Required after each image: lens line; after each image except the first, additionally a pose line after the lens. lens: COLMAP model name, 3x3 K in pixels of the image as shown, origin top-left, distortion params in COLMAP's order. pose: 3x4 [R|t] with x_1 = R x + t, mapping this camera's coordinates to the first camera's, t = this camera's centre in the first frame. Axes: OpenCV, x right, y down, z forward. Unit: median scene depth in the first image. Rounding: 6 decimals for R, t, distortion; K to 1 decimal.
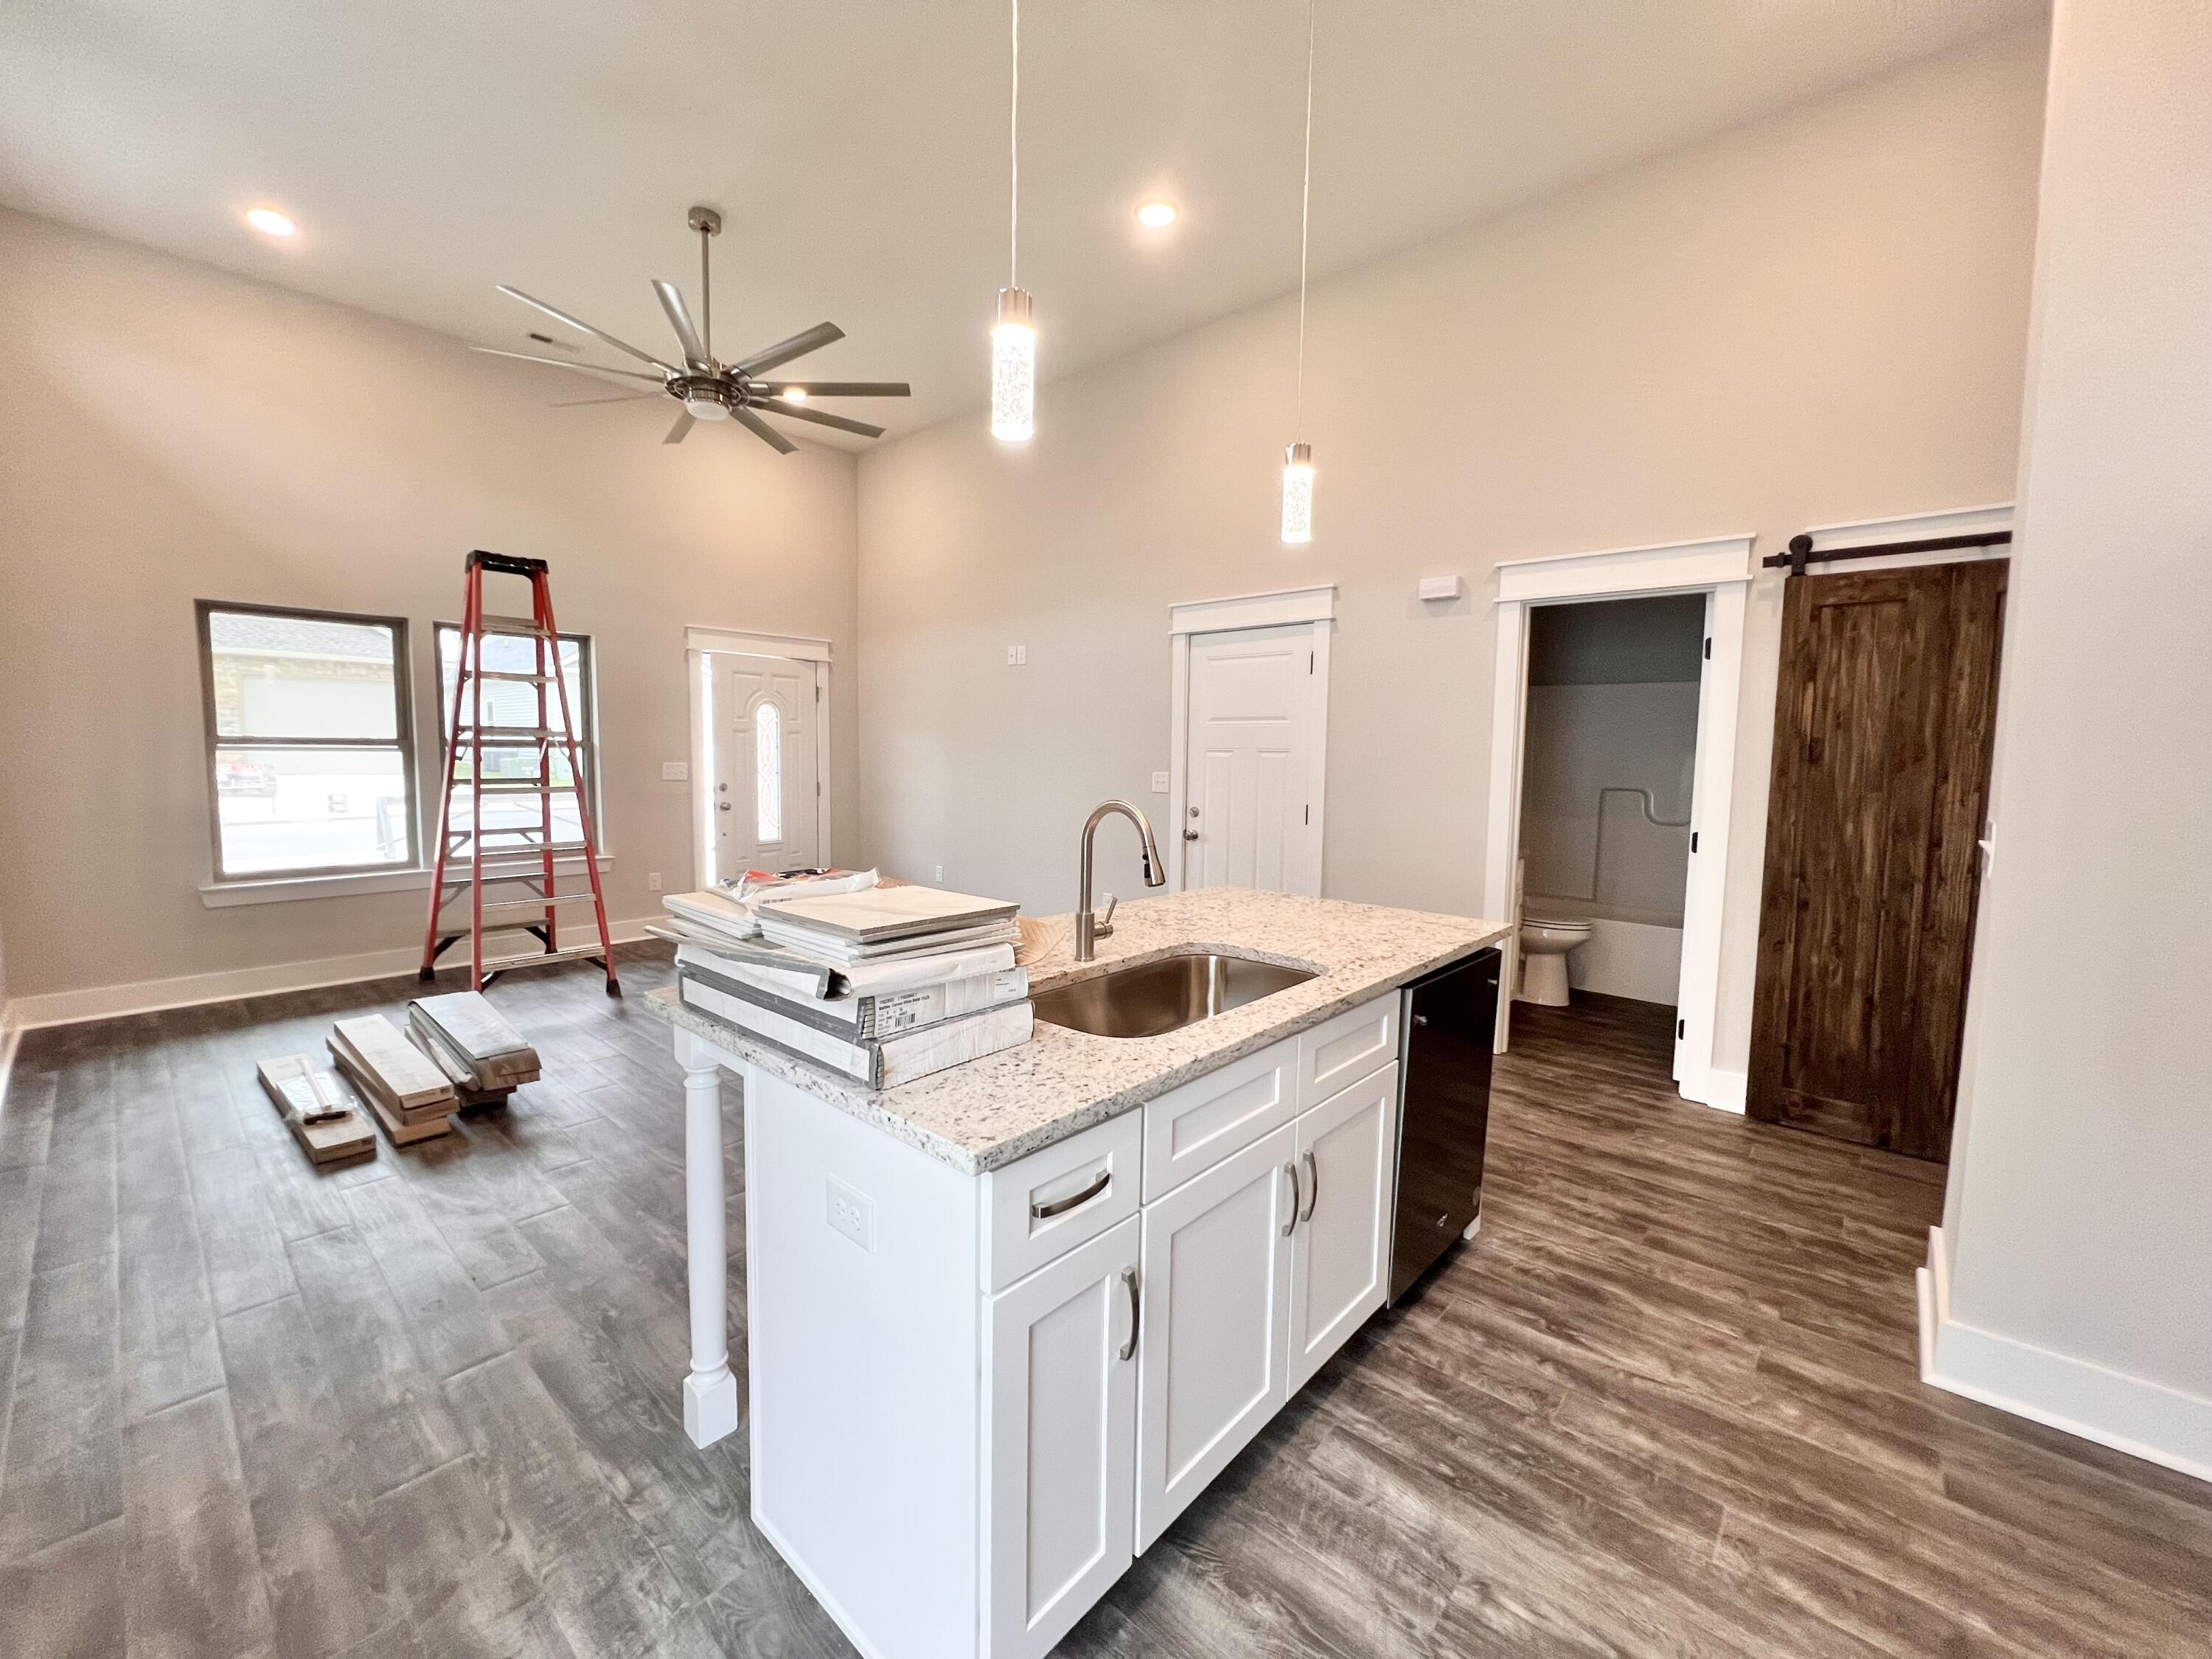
lens RADIAL K [[885.1, 0, 1101.9], [0, 885.1, 821.7], [0, 0, 1]] dist [-0.007323, 0.001397]
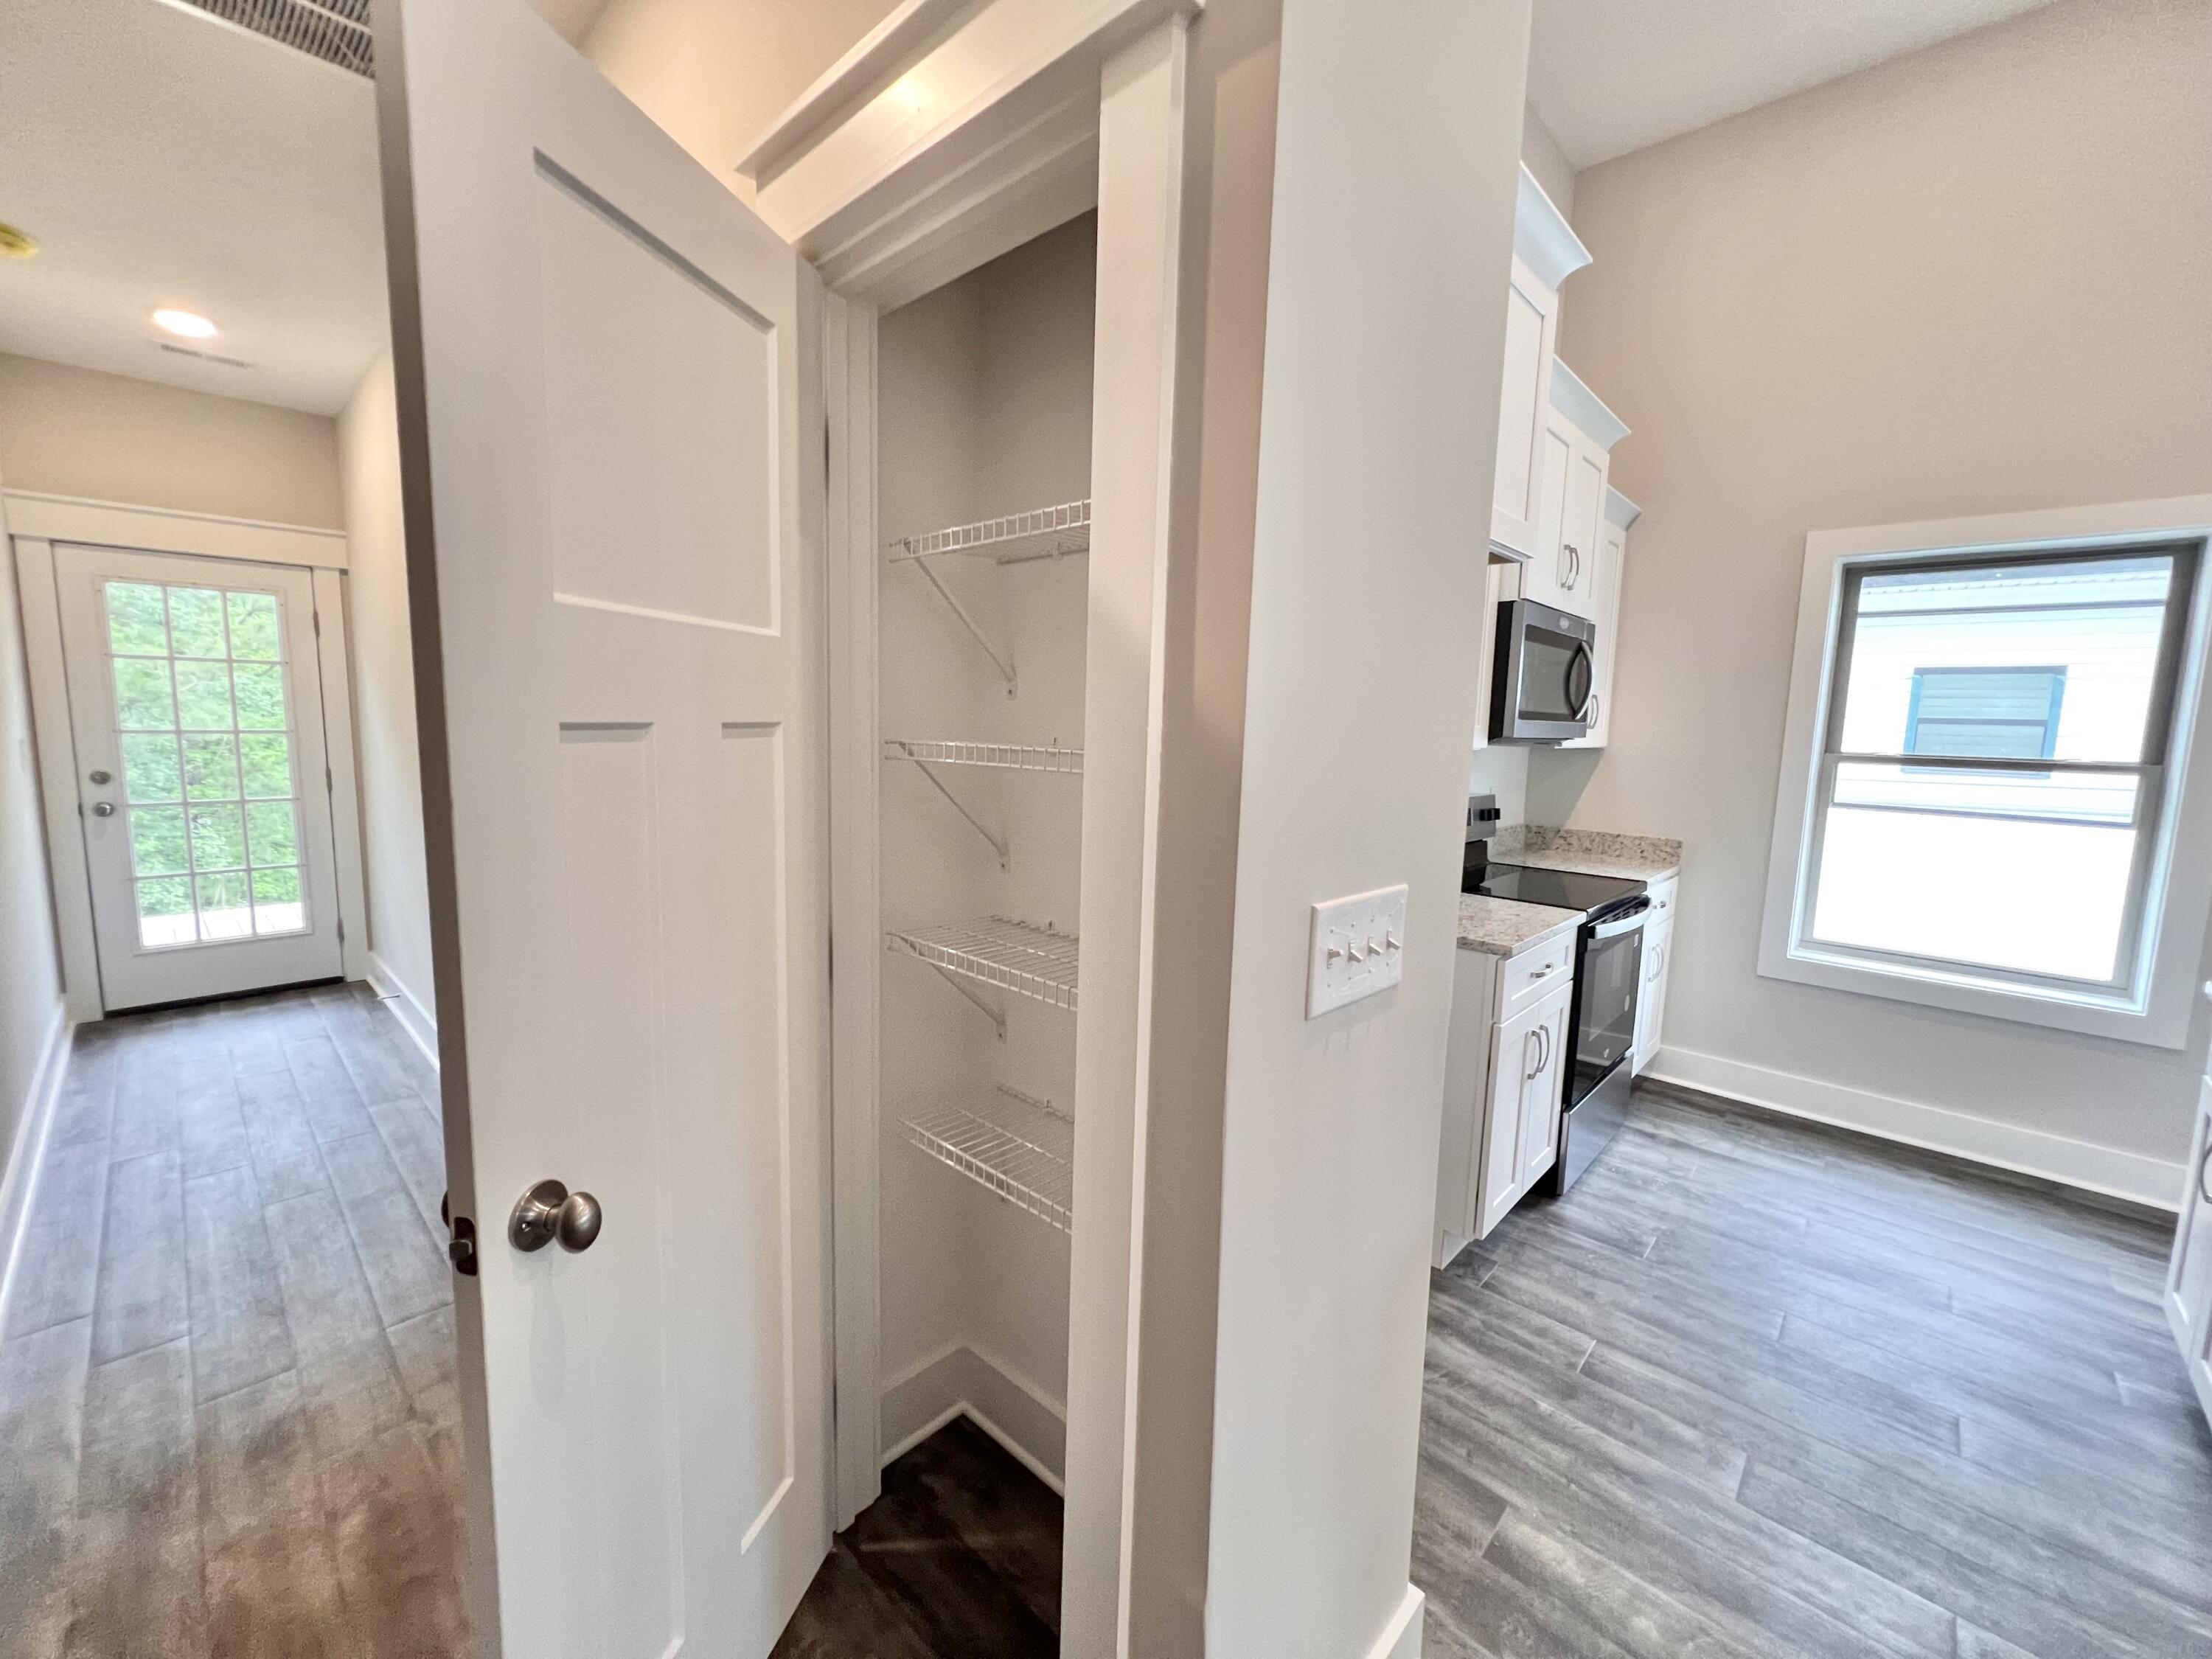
lens RADIAL K [[885.1, 0, 1101.9], [0, 885.1, 821.7], [0, 0, 1]] dist [-0.007323, 0.001397]
pose [[-0.998842, -0.044206, 0.018967, 0.843775], [-0.039588, 0.979417, 0.197927, -0.092366], [-0.027327, 0.196947, -0.980033, 1.078566]]
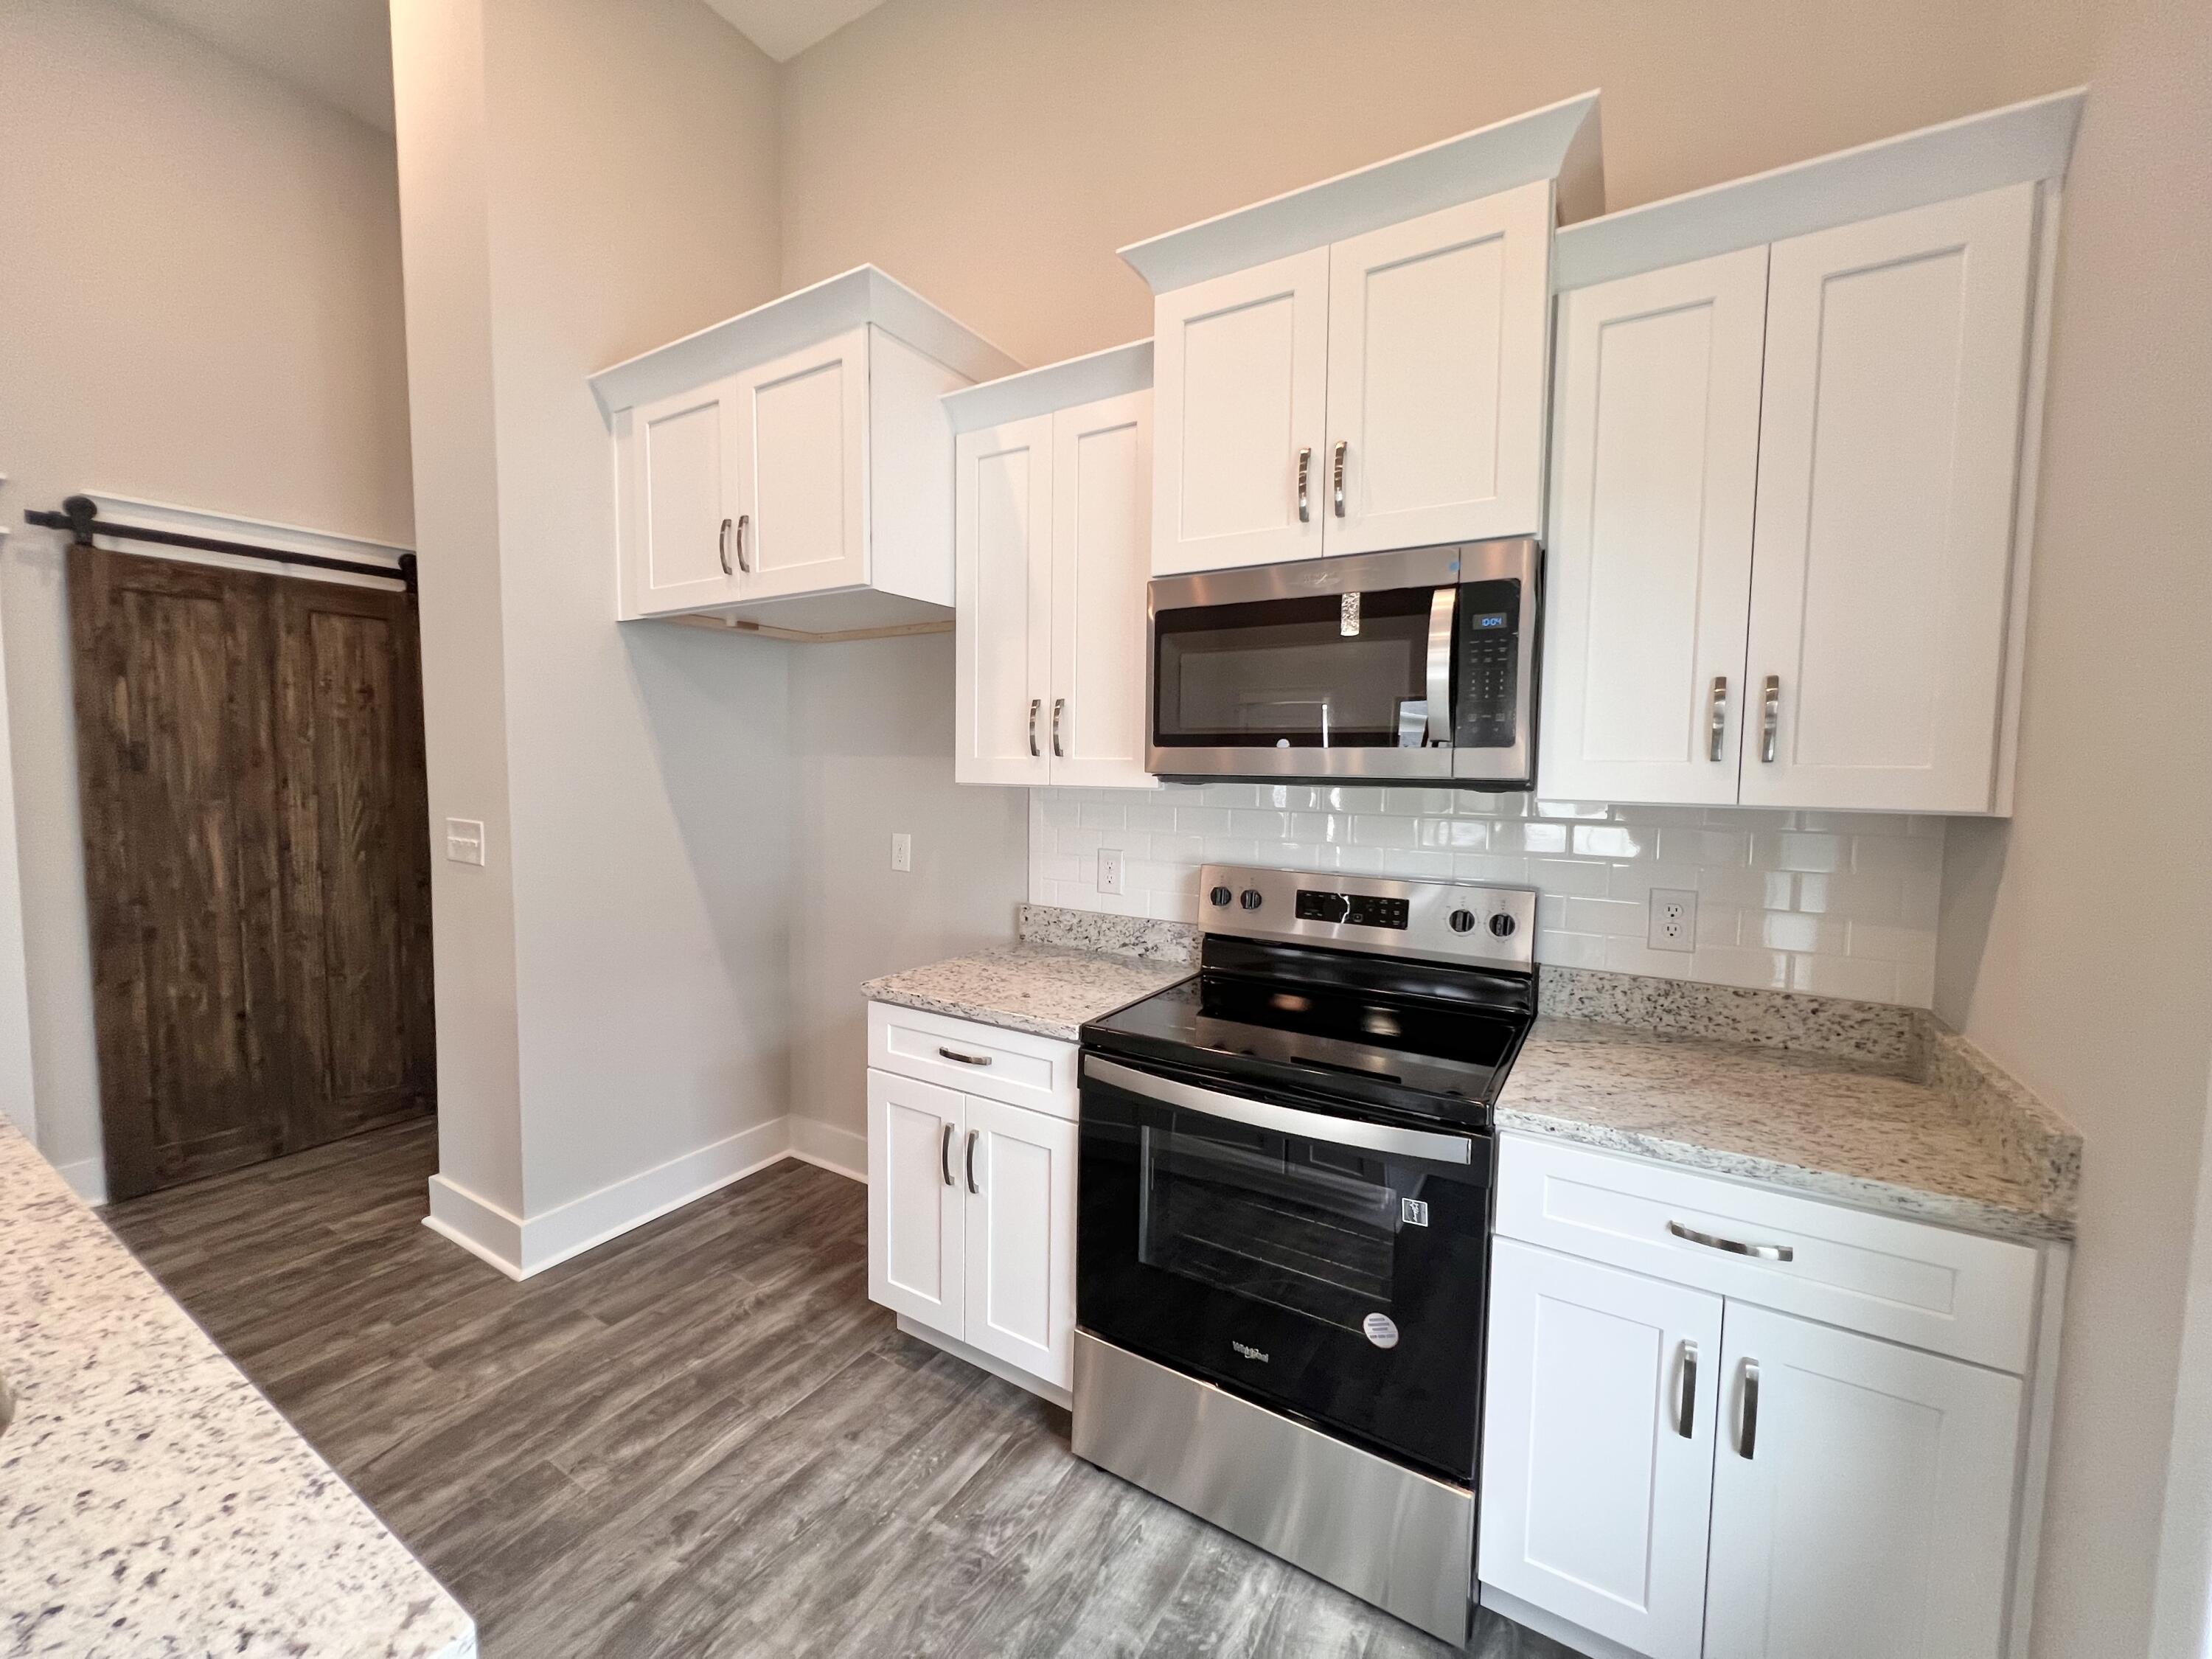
lens RADIAL K [[885.1, 0, 1101.9], [0, 885.1, 821.7], [0, 0, 1]] dist [-0.007323, 0.001397]
pose [[-0.183303, -0.081866, 0.979642, -0.249187], [0.067762, 0.993104, 0.095670, -0.040083], [-0.980718, 0.083919, -0.176492, 0.259622]]
